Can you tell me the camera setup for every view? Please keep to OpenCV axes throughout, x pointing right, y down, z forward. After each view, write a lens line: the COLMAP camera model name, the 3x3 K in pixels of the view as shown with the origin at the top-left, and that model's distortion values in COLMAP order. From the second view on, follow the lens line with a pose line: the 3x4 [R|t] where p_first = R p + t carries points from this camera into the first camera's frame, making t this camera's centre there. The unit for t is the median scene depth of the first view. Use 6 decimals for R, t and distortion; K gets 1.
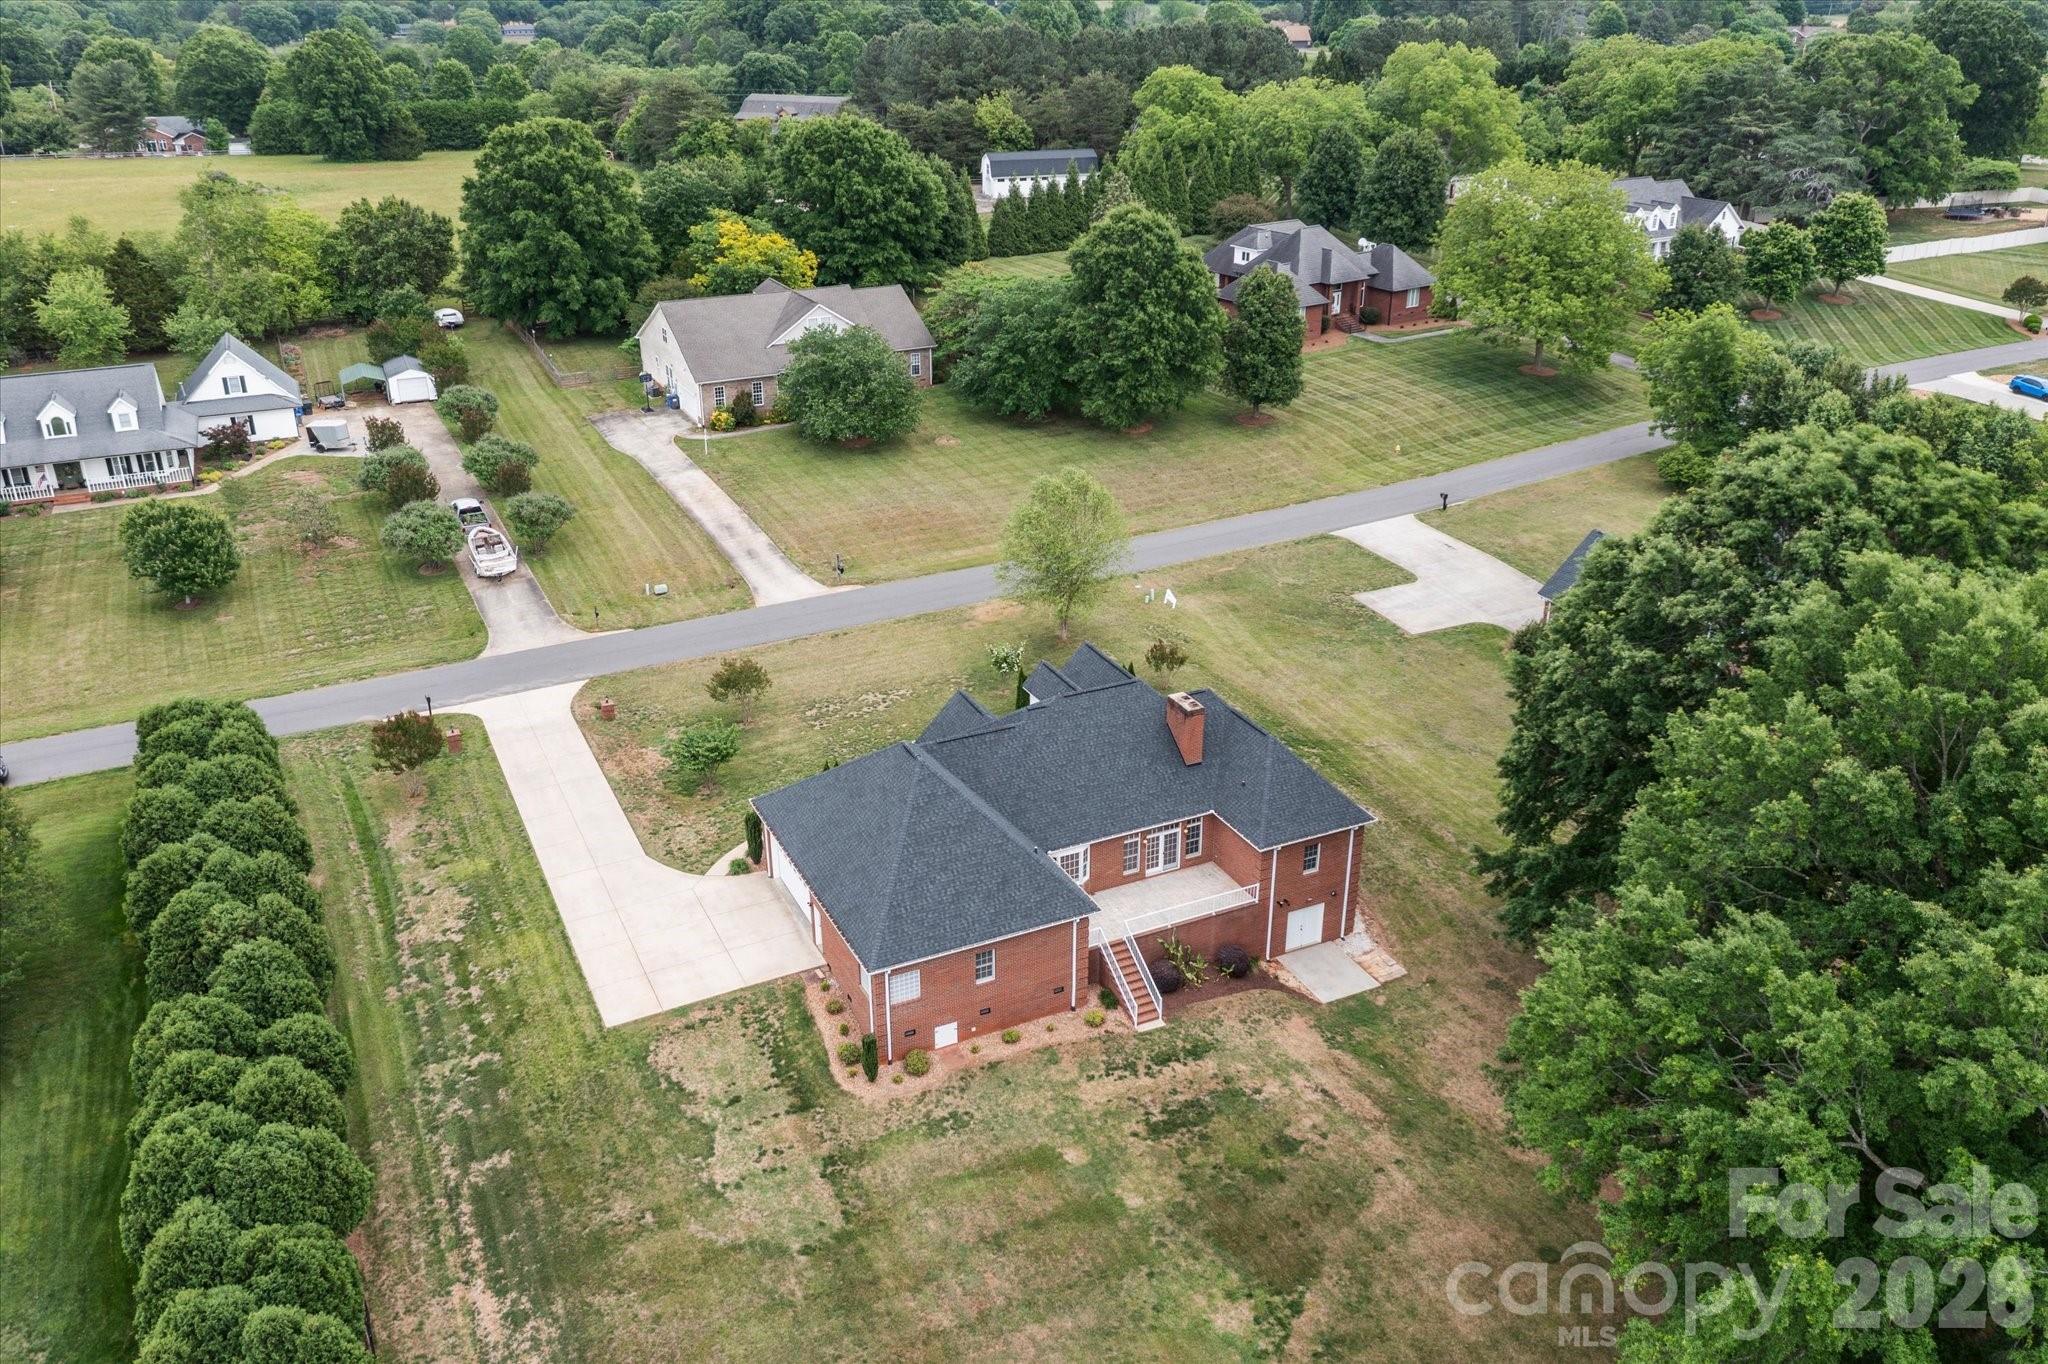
lens RADIAL K [[1637.6, 0, 1023.9], [0, 1637.6, 610.0], [0, 0, 1]] dist [-0.012031, 0.000350]
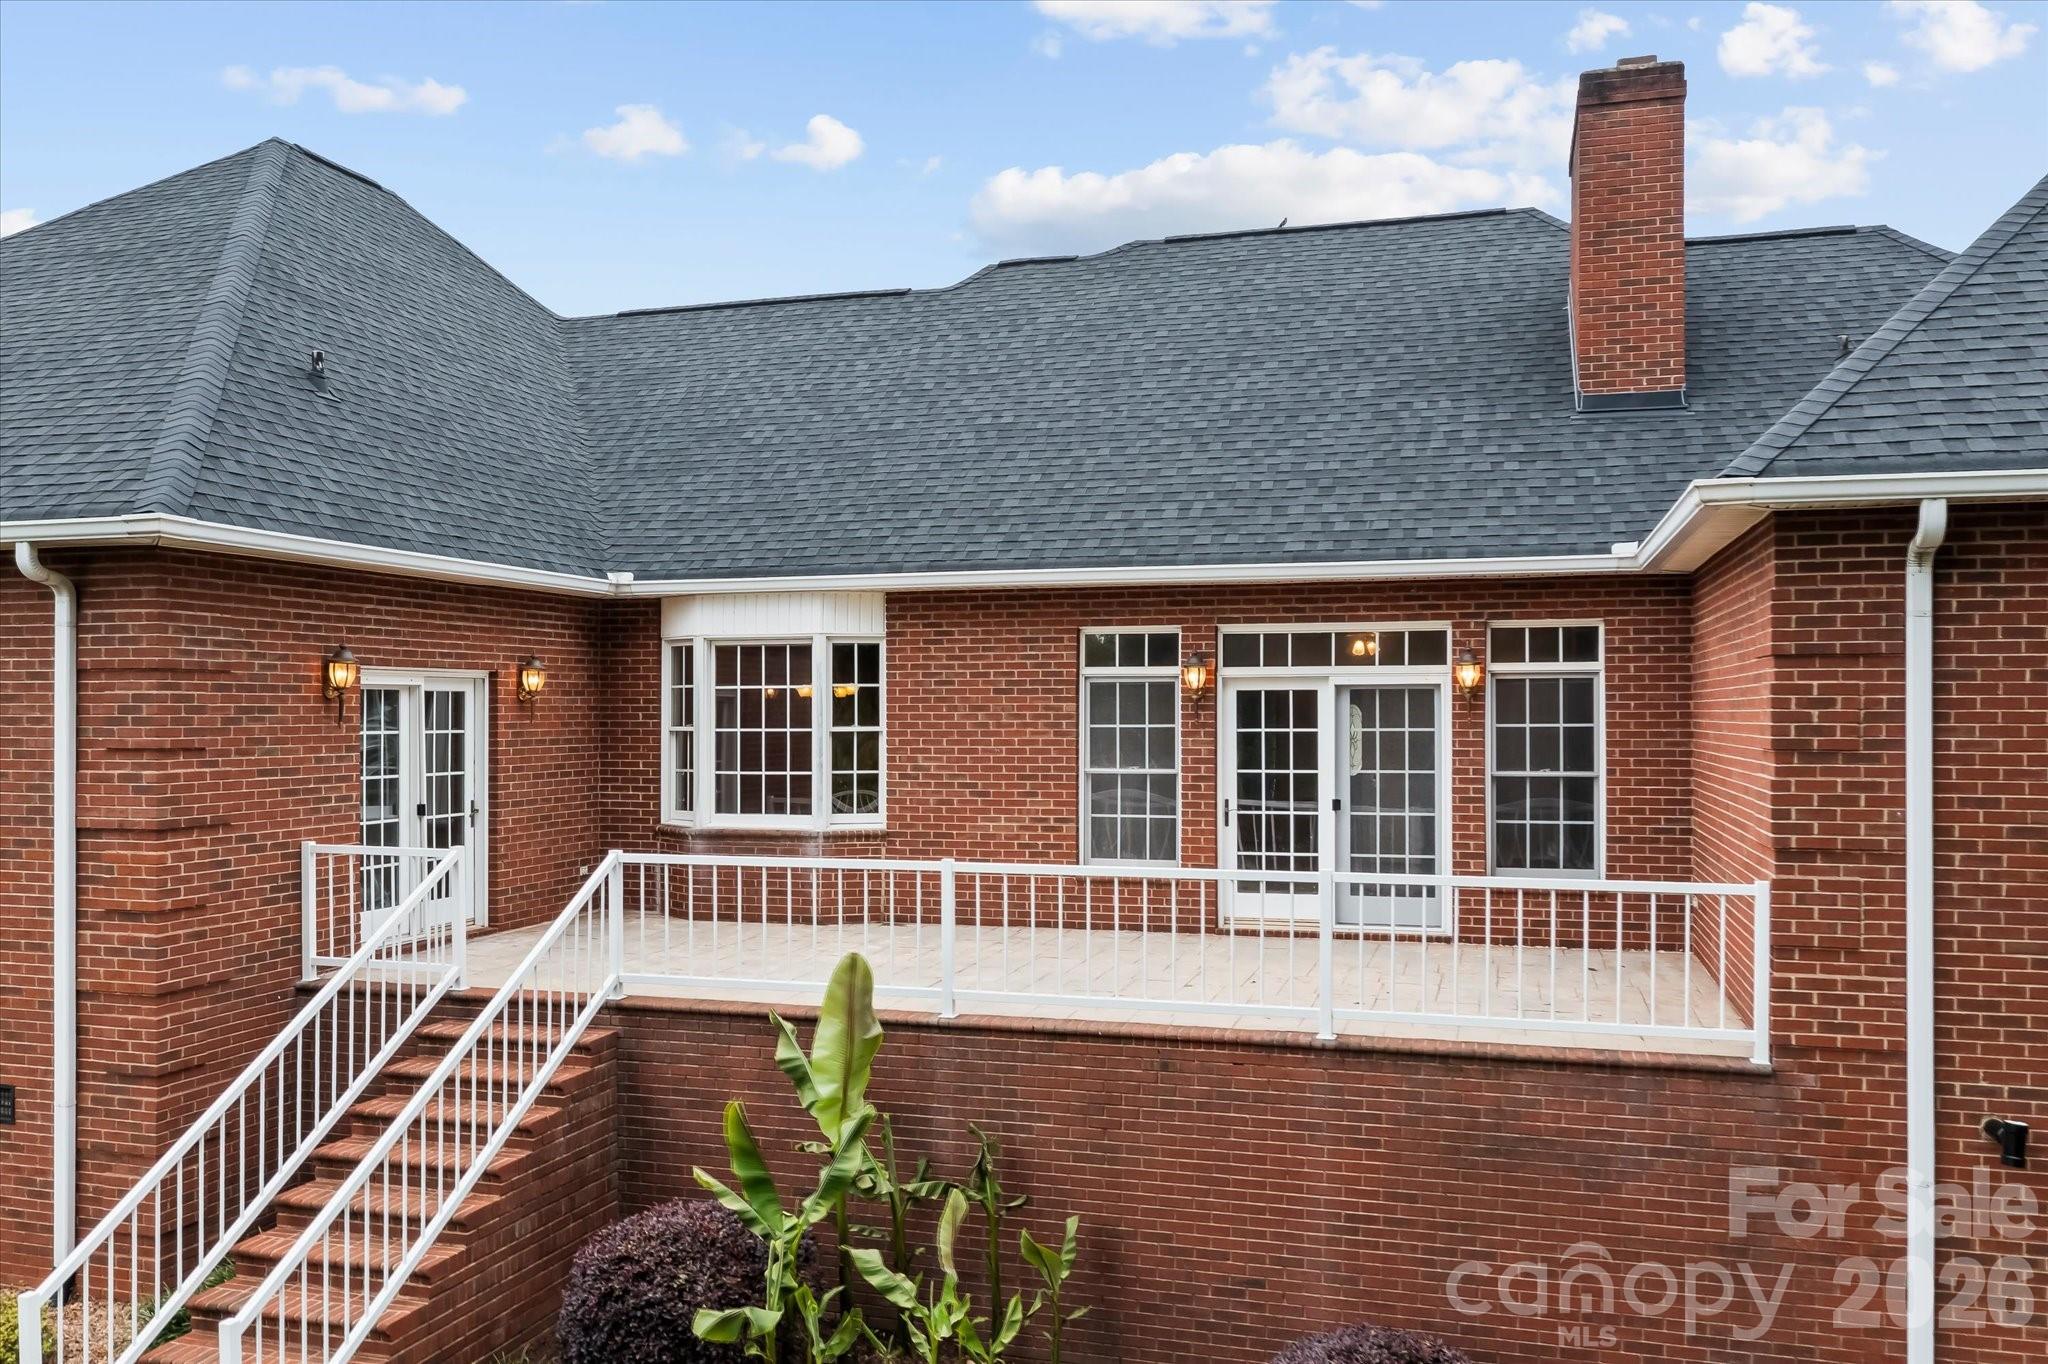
lens RADIAL K [[1615.4, 0, 1026.7], [0, 1615.4, 728.6], [0, 0, 1]] dist [-0.002325, 0.000595]
pose [[0.738054, 0.005573, -0.674719, 0.179520], [-0.254965, 0.928130, -0.271232, 0.199068], [0.624715, 0.372213, 0.686431, 0.867718]]
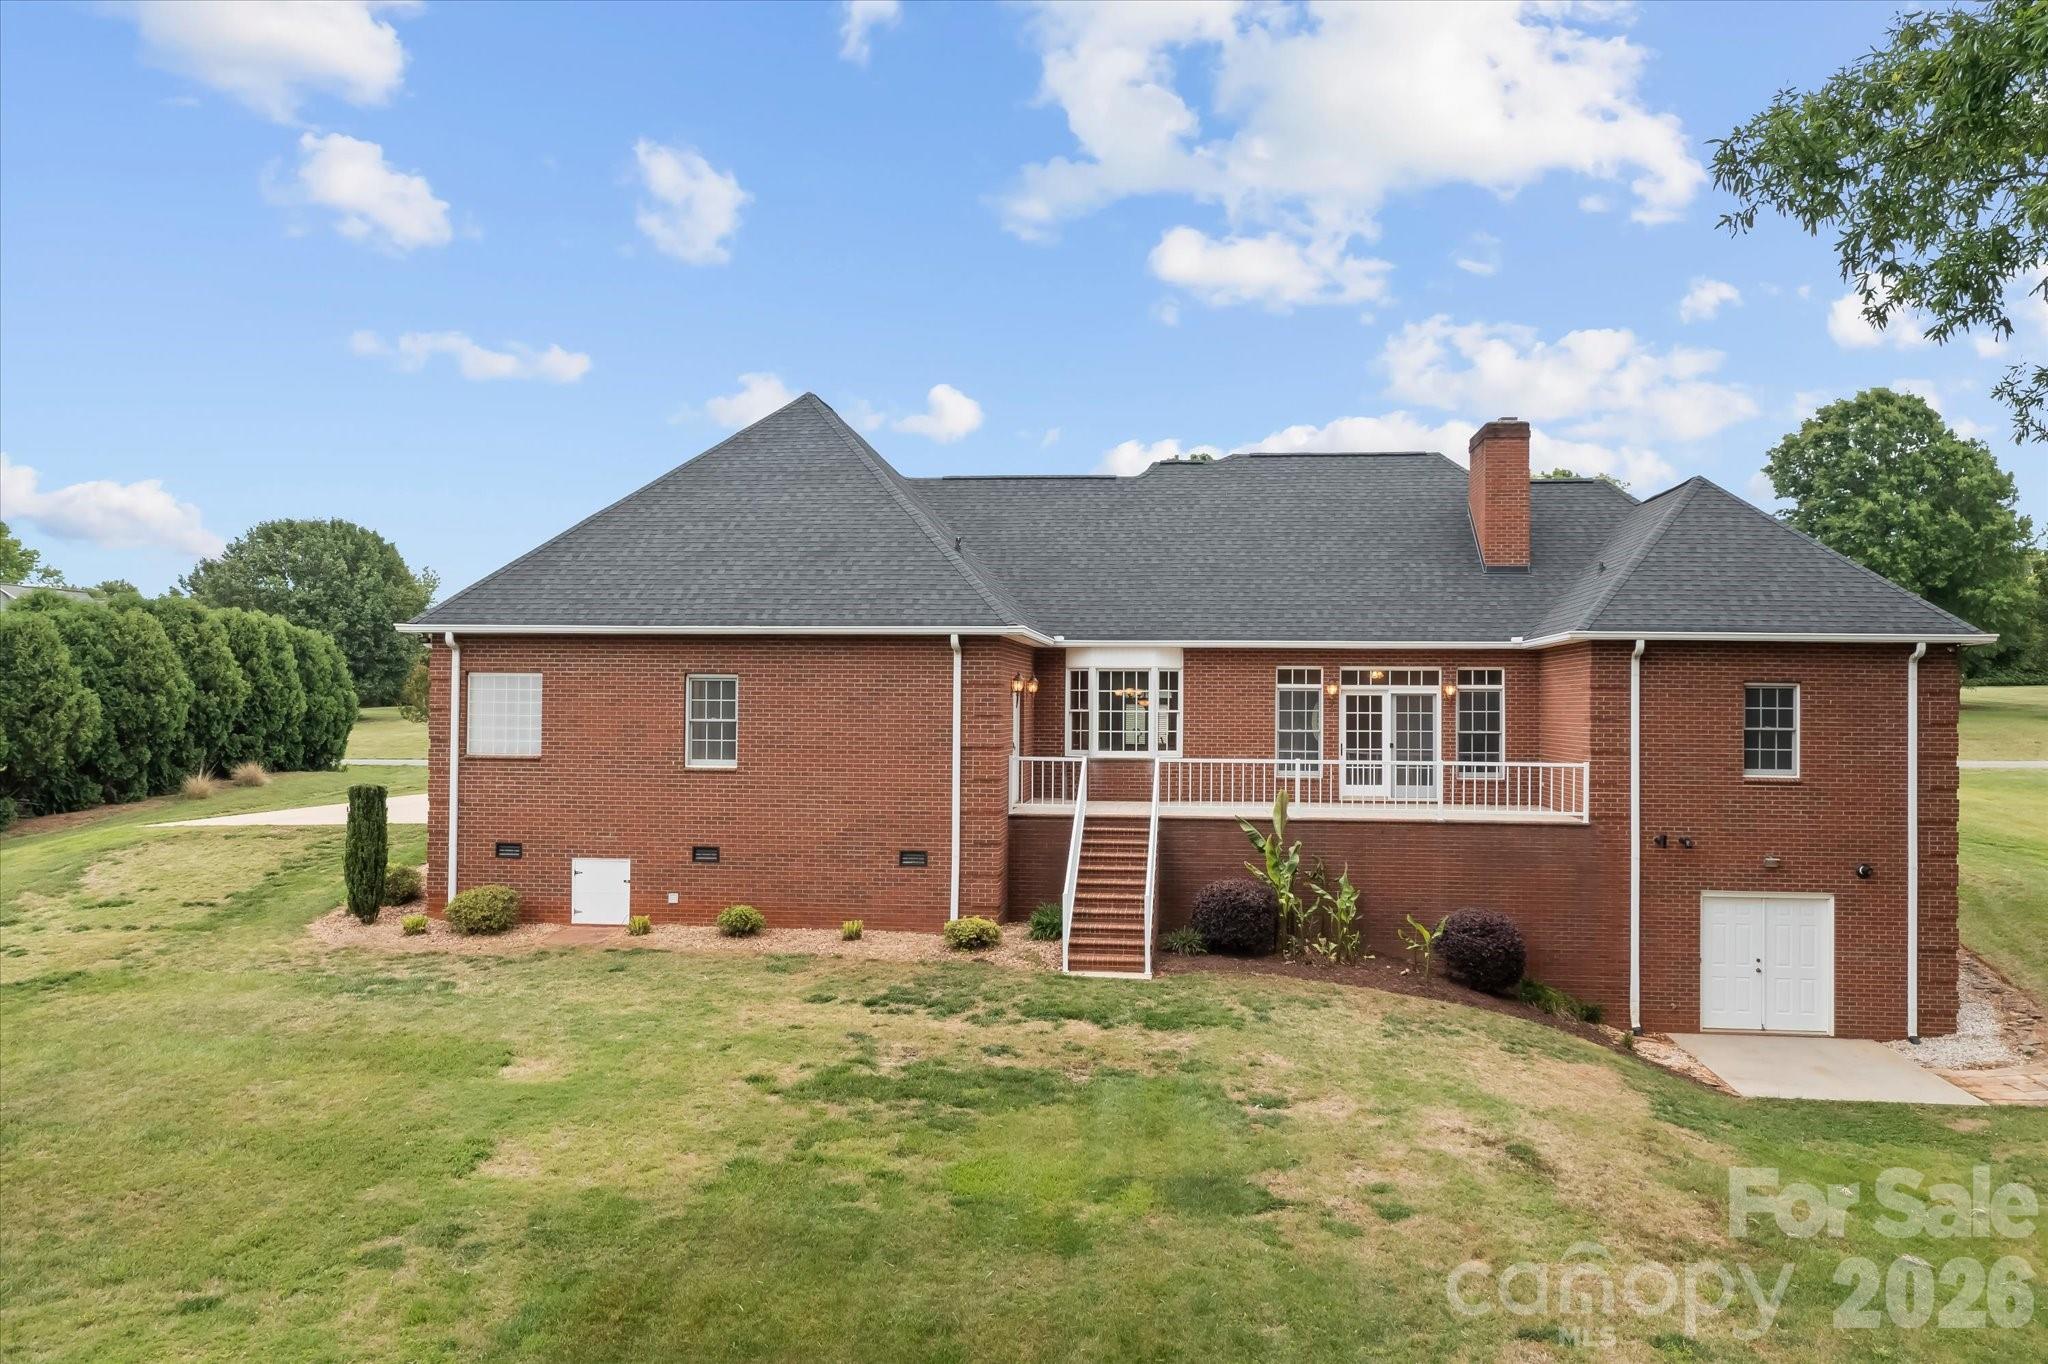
lens RADIAL K [[1601.1, 0, 1034.6], [0, 1601.1, 707.6], [0, 0, 1]] dist [-0.003403, 0.004249]
pose [[0.848330, 0.006658, -0.529427, 0.221874], [-0.207866, 0.923827, -0.321458, 0.288622], [0.486959, 0.382752, 0.785094, 0.651957]]
